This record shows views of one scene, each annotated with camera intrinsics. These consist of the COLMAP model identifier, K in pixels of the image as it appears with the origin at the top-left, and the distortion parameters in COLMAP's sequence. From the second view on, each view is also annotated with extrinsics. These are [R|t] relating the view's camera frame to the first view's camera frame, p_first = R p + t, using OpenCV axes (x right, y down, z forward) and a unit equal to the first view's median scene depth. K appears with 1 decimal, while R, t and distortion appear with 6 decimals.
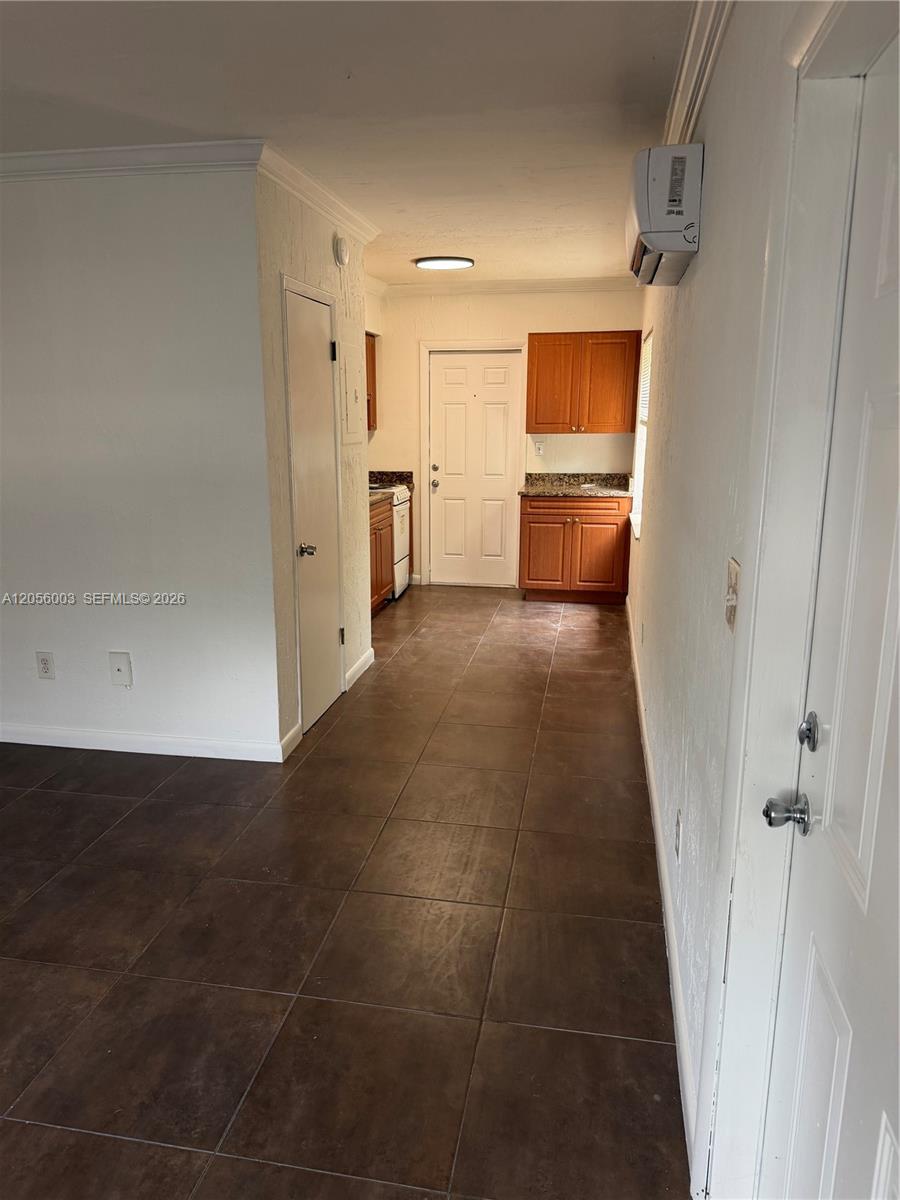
lens RADIAL K [[836.9, 0, 434.5], [0, 836.9, 604.6], [0, 0, 1]] dist [0.134055, -0.171143]
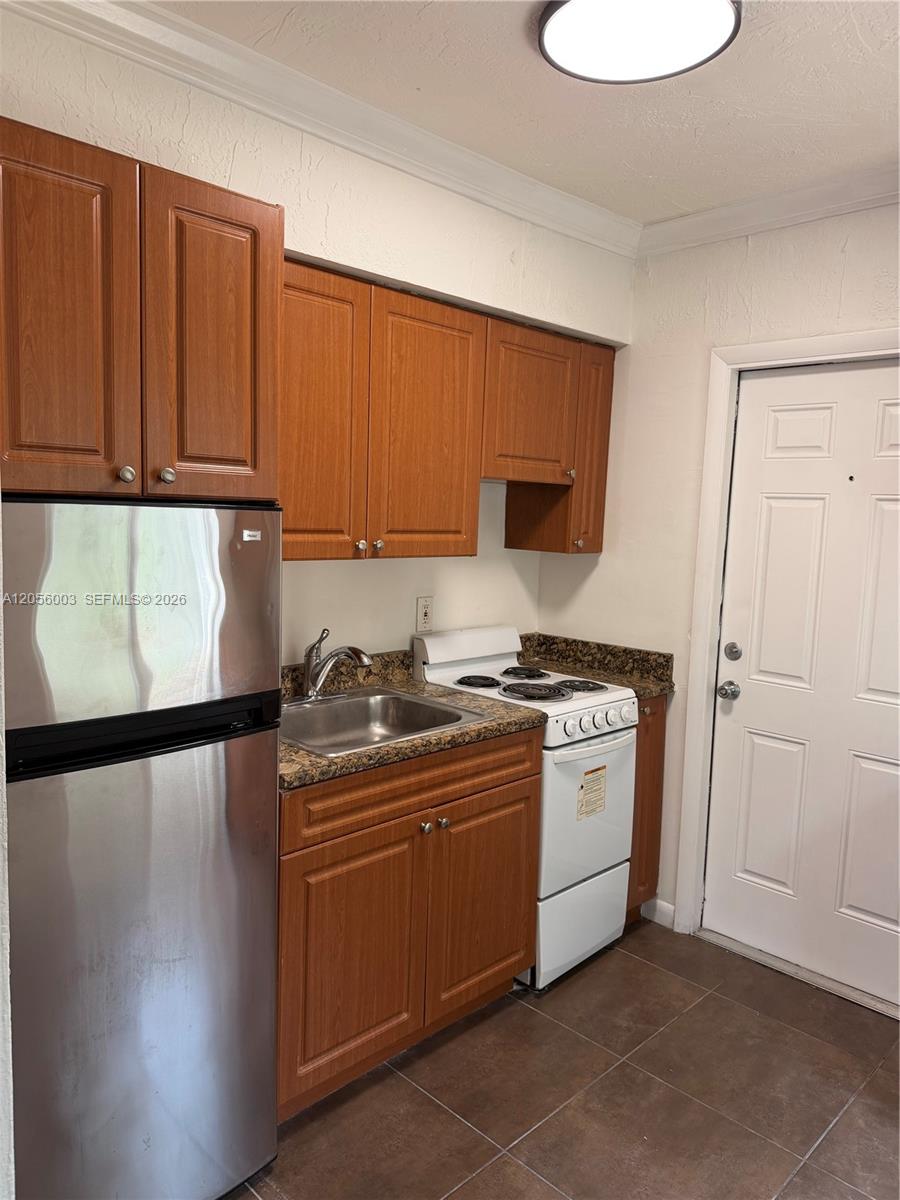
lens RADIAL K [[853.3, 0, 450.0], [0, 853.3, 600.0], [0, 0, 1]] dist [0.094977, -0.096868]
pose [[0.834201, 0.092754, -0.543604, 0.120786], [-0.162385, 0.983364, -0.081403, -0.145651], [0.527010, 0.156180, 0.835385, 0.642154]]
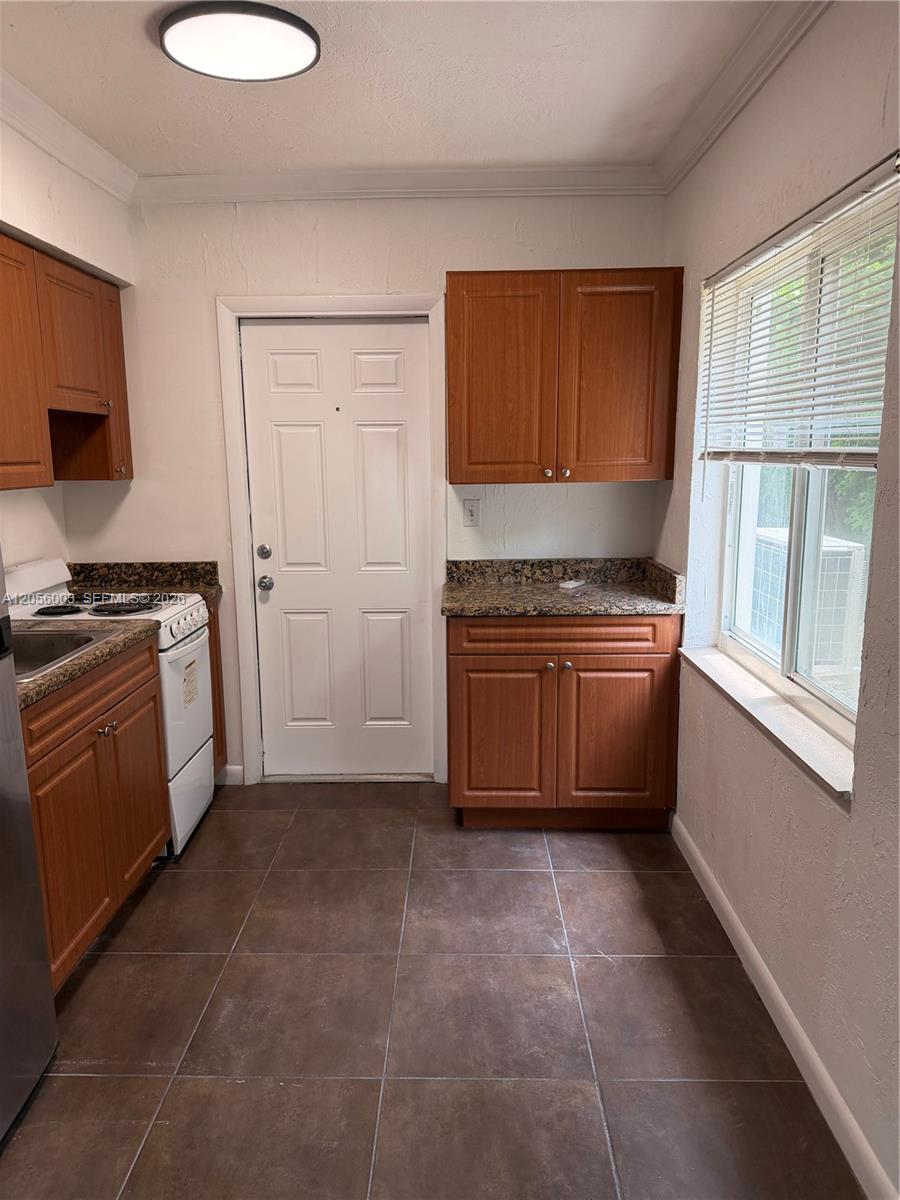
lens RADIAL K [[836.9, 0, 434.5], [0, 836.9, 604.6], [0, 0, 1]] dist [0.134055, -0.171143]
pose [[0.986978, -0.038361, 0.156211, 0.023548], [0.046137, 0.997854, -0.046459, -0.115020], [-0.154094, 0.053061, 0.986630, 0.544971]]
